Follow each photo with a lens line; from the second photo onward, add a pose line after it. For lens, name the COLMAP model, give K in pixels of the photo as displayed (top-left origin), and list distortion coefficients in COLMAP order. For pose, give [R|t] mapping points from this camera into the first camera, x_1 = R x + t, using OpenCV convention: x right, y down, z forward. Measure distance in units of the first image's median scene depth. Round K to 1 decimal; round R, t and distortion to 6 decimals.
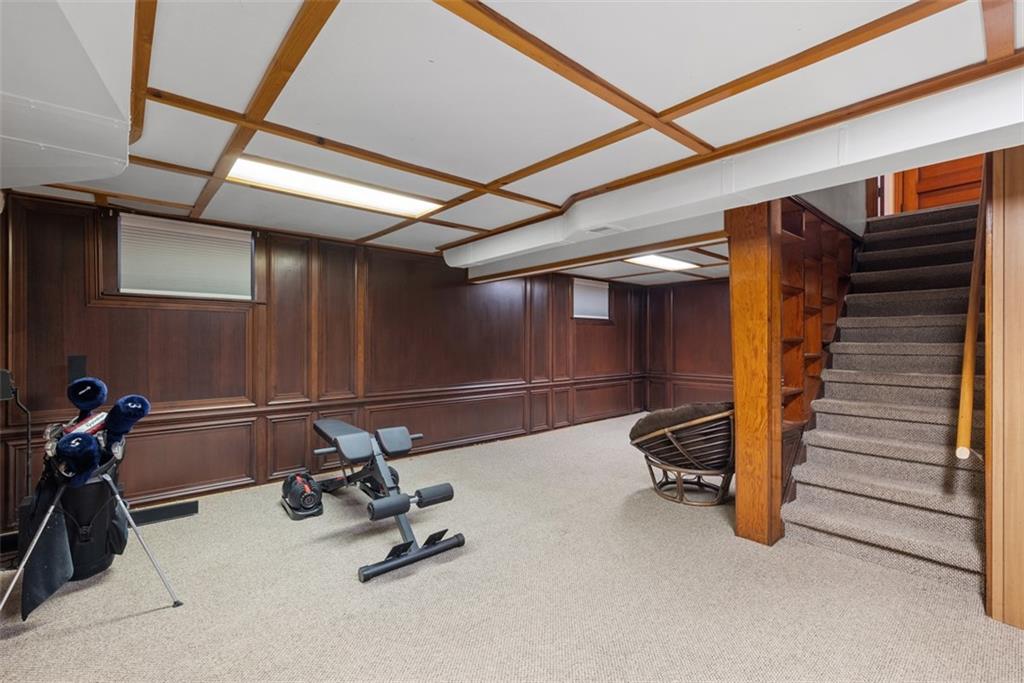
lens RADIAL K [[444.2, 0, 513.9], [0, 444.2, 341.2], [0, 0, 1]] dist [-0.001249, -0.000056]
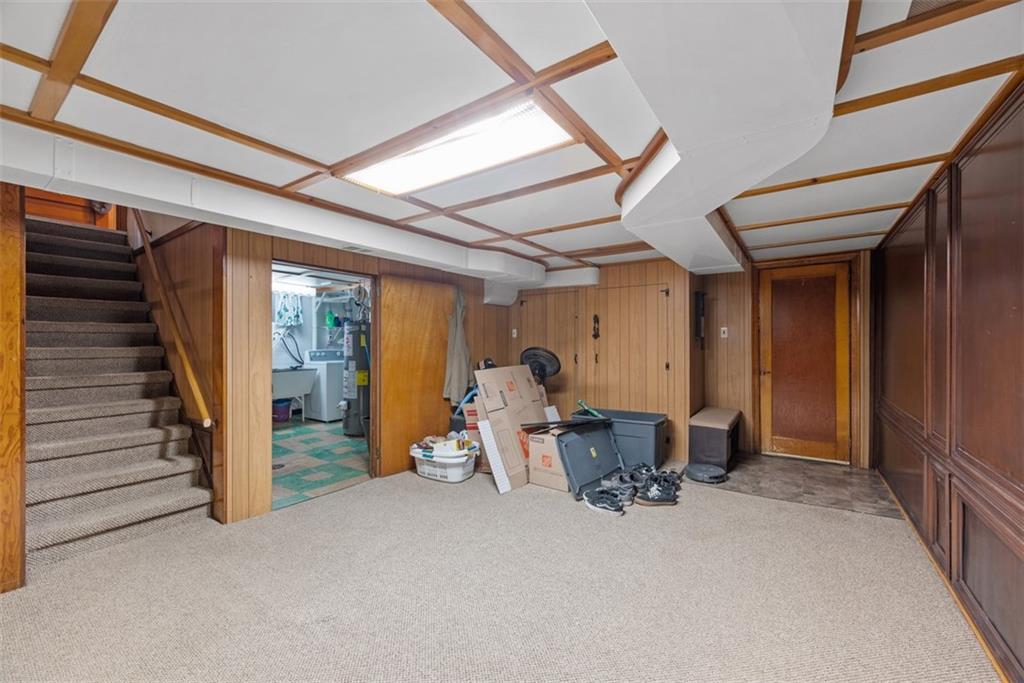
lens RADIAL K [[405.7, 0, 513.0], [0, 405.7, 342.2], [0, 0, 1]] dist [-0.000493, -0.000034]
pose [[-0.227540, 0.003133, 0.973764, -0.381803], [0.000652, 0.999995, -0.003065, -0.005582], [-0.973768, -0.000062, -0.227541, 0.246716]]
